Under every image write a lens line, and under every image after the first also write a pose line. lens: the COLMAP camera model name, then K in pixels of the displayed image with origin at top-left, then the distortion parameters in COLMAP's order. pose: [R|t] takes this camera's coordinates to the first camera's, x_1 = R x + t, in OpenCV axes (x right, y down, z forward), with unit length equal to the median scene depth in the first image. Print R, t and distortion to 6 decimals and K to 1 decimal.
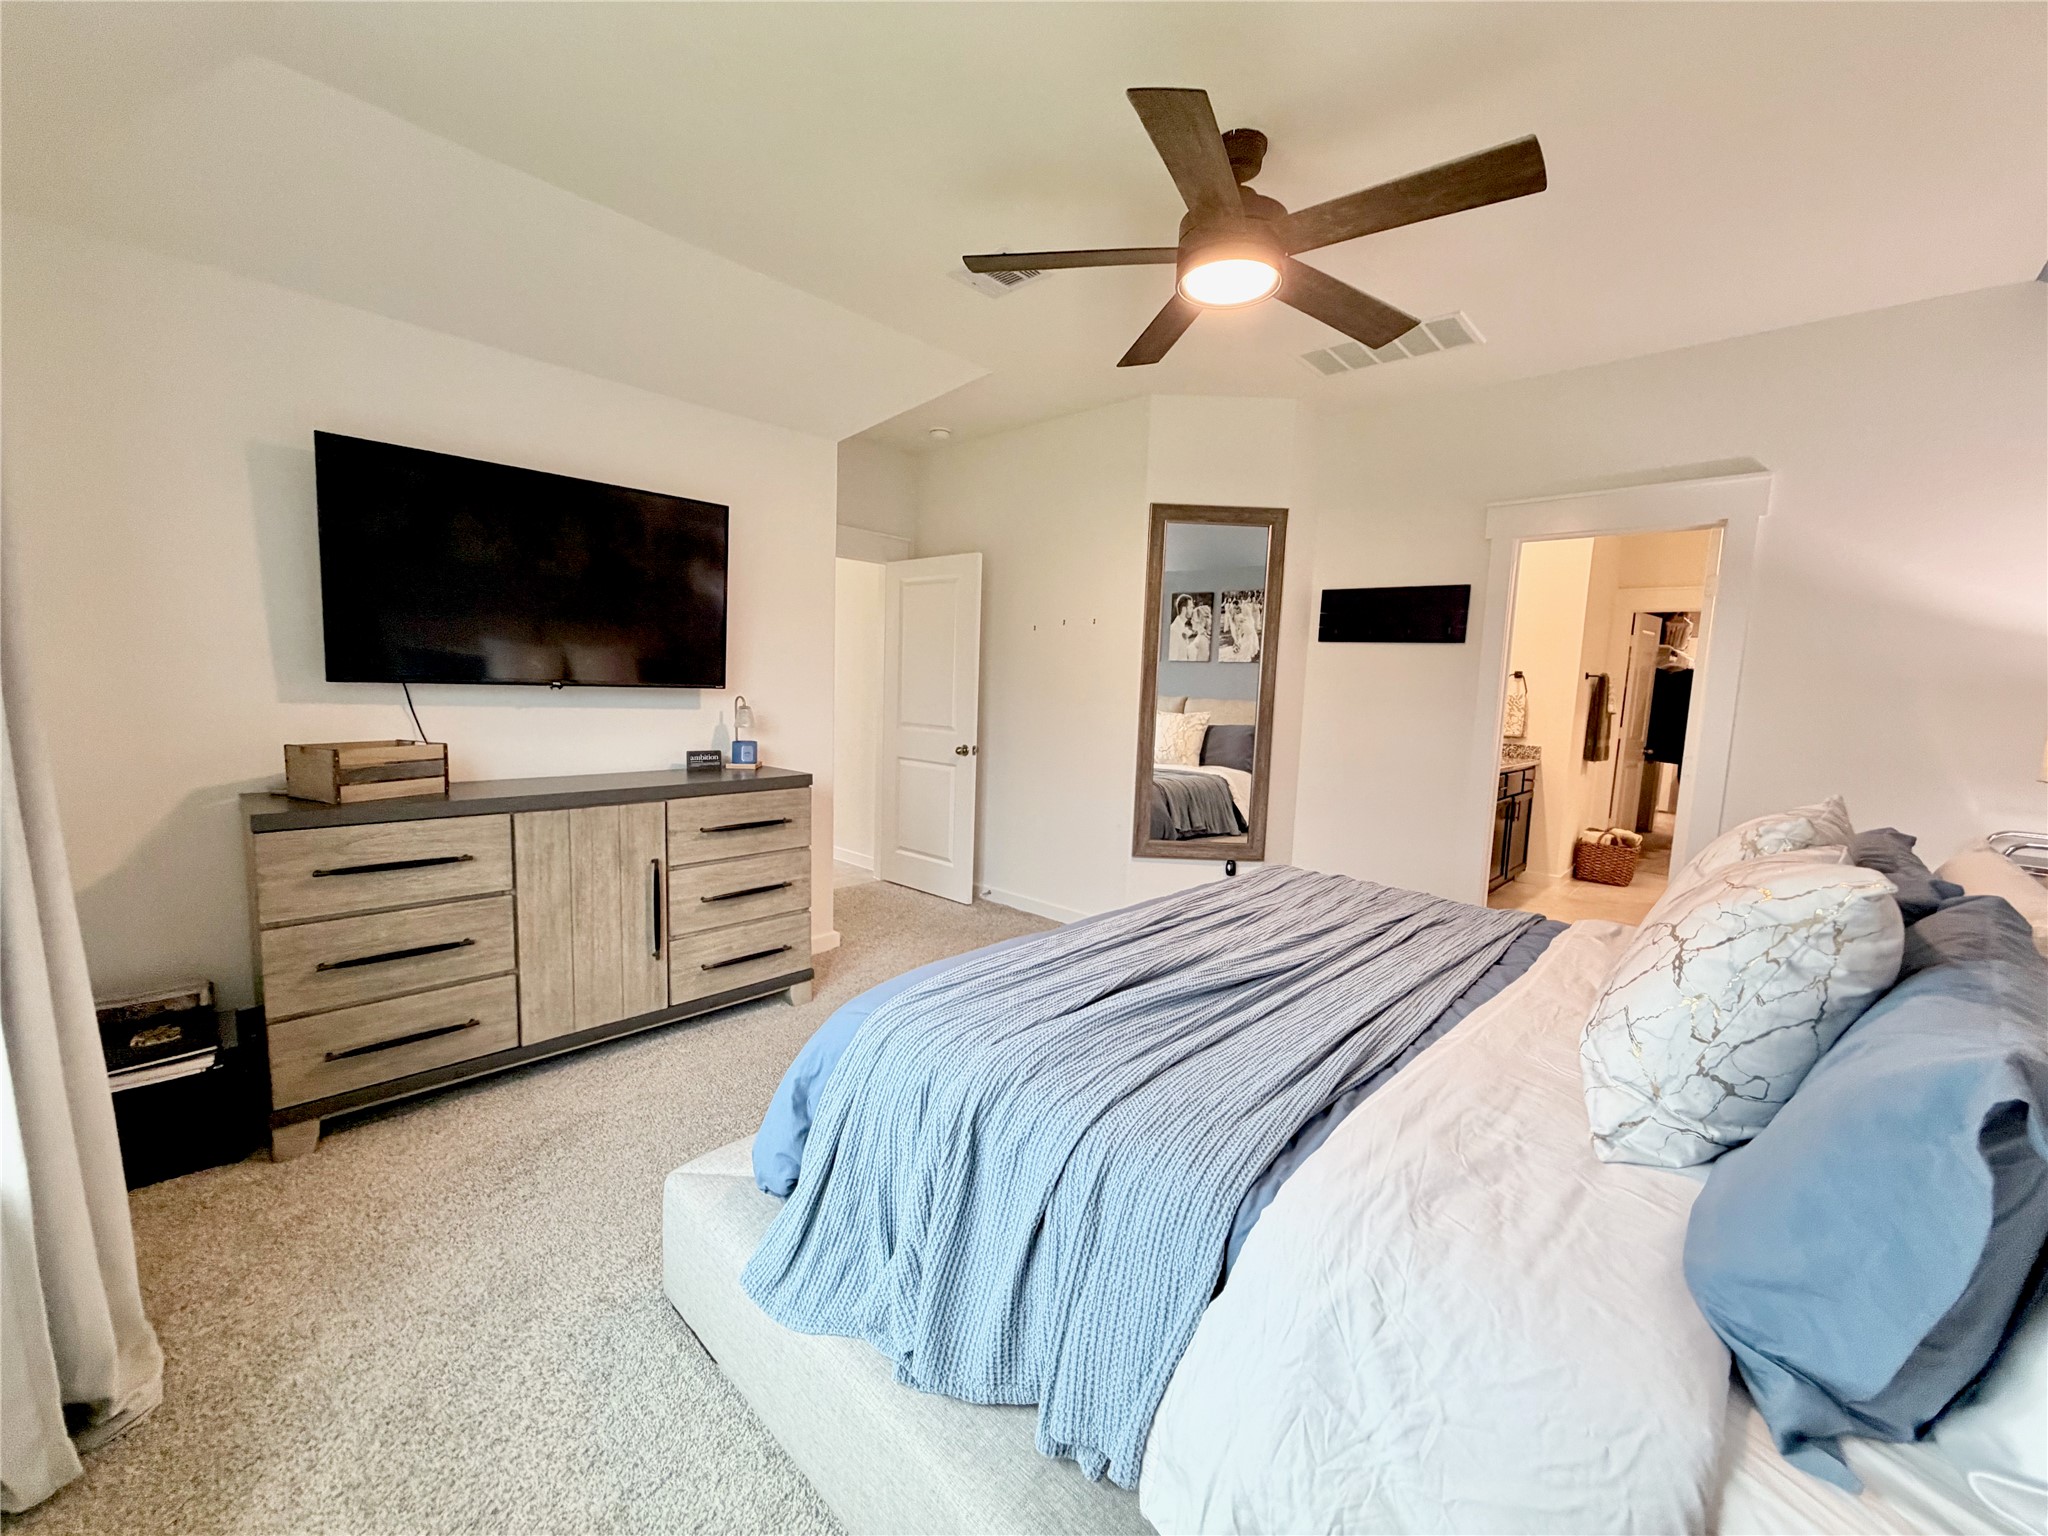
lens RADIAL K [[815.1, 0, 1029.9], [0, 815.1, 764.1], [0, 0, 1]] dist [0.000726, -0.000064]
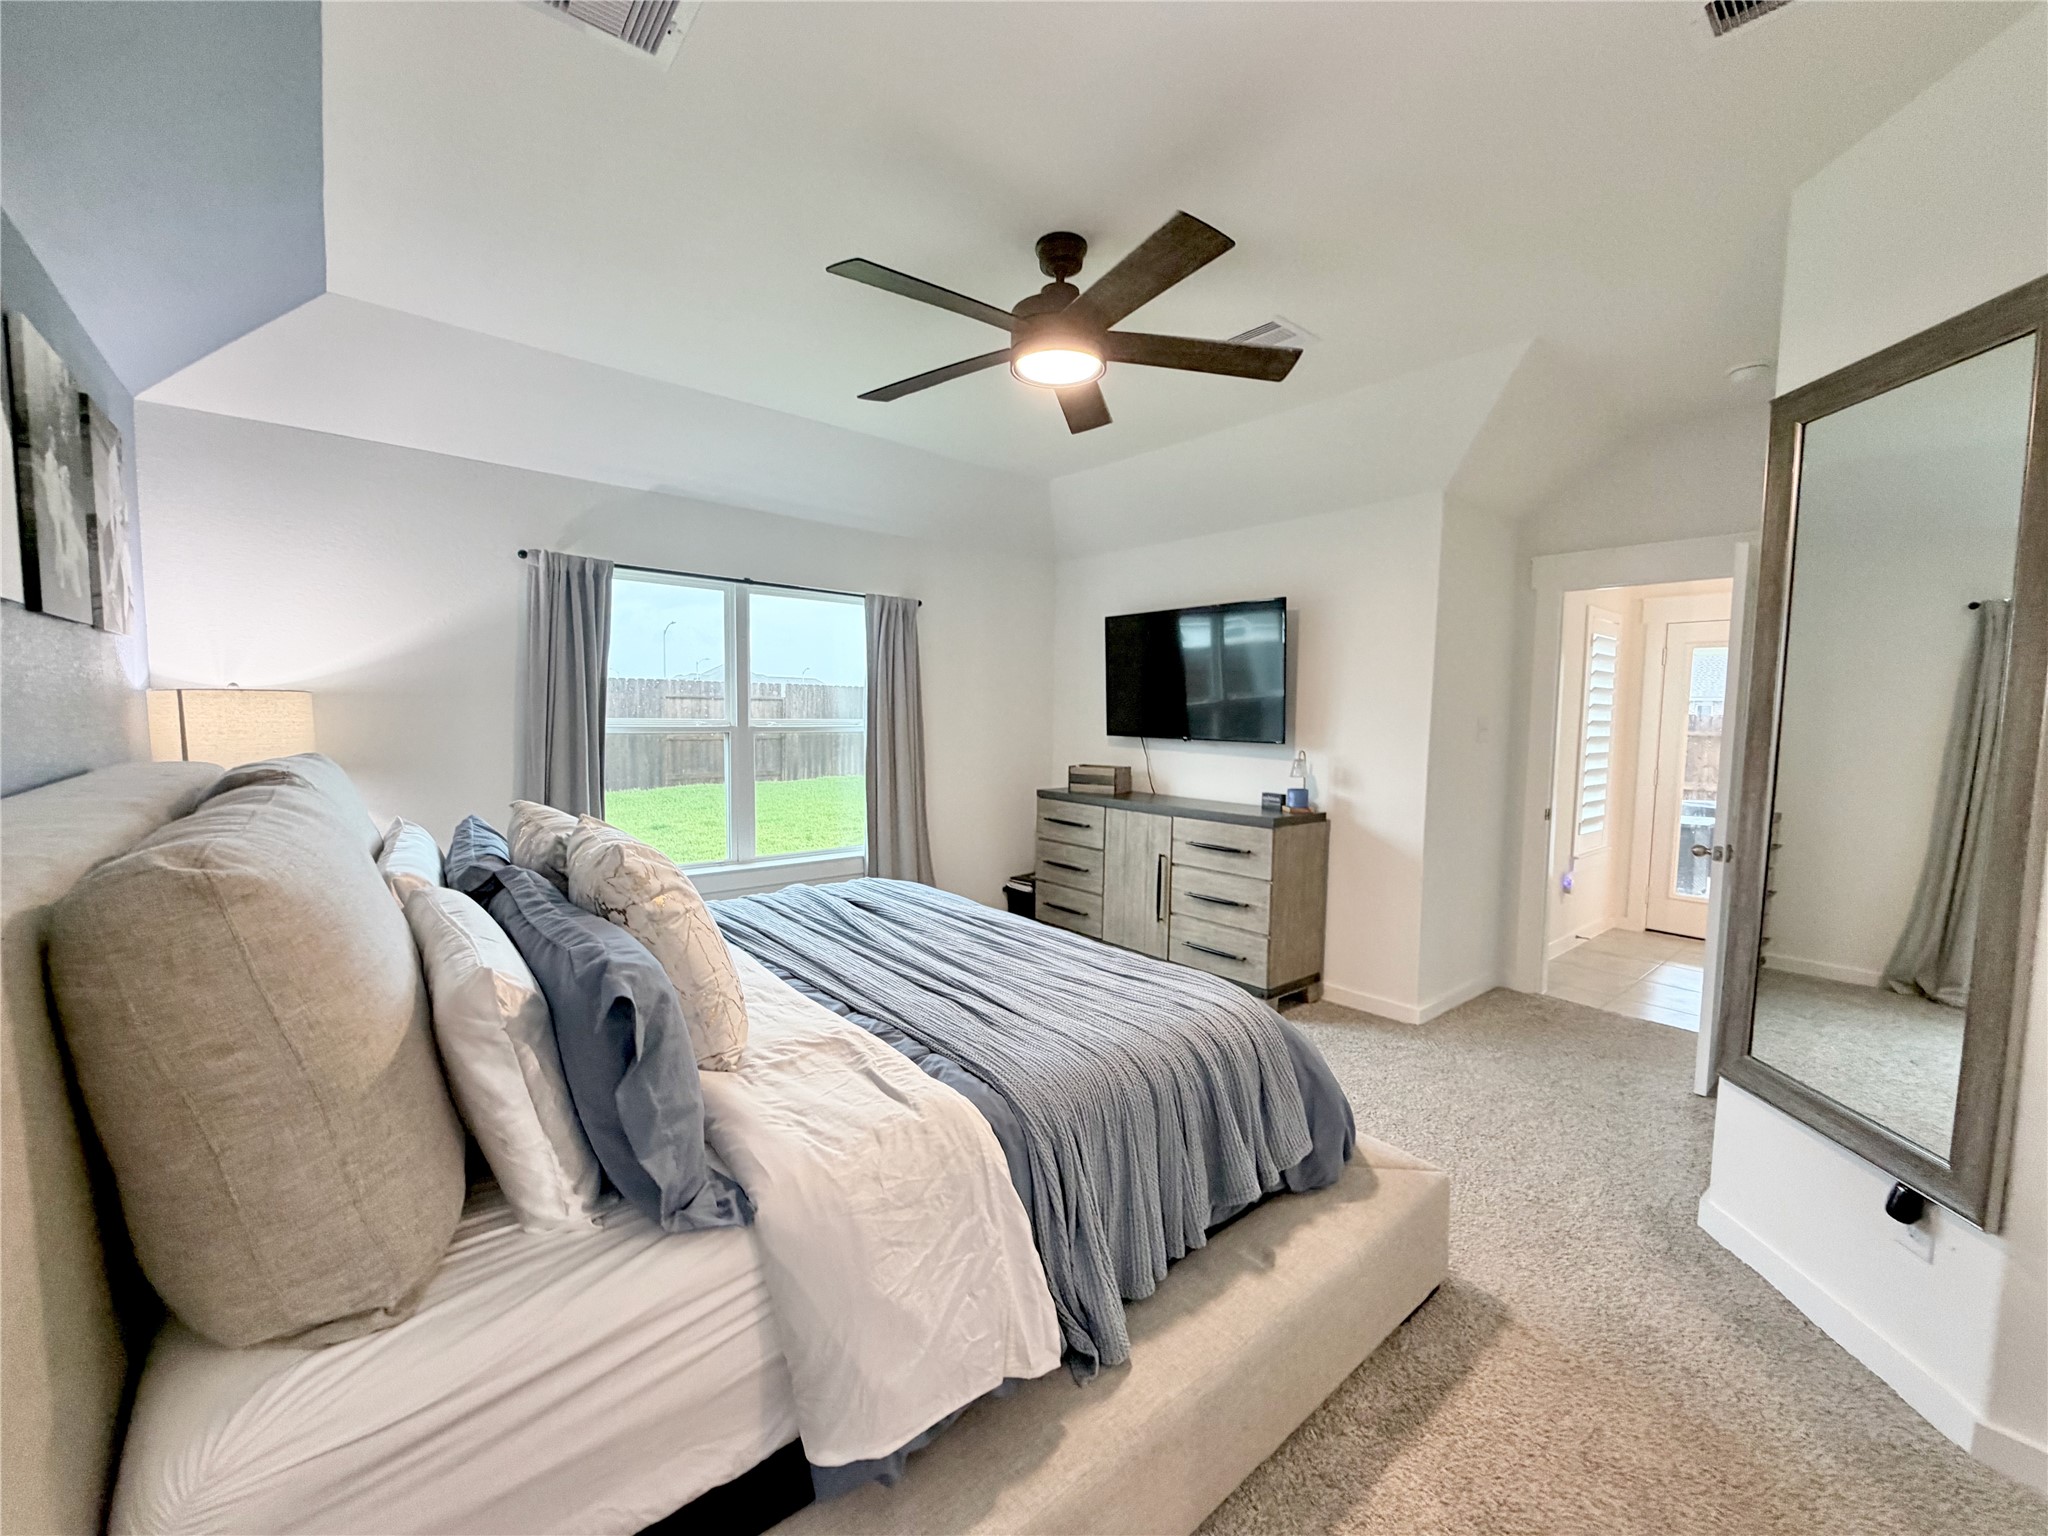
lens RADIAL K [[815.1, 0, 1012.7], [0, 815.1, 777.5], [0, 0, 1]] dist [0.000726, -0.000064]
pose [[-0.107242, 0.050213, -0.992964, 1.172433], [-0.122609, 0.990433, 0.063327, -0.093796], [0.986644, 0.128538, -0.100060, 0.962720]]
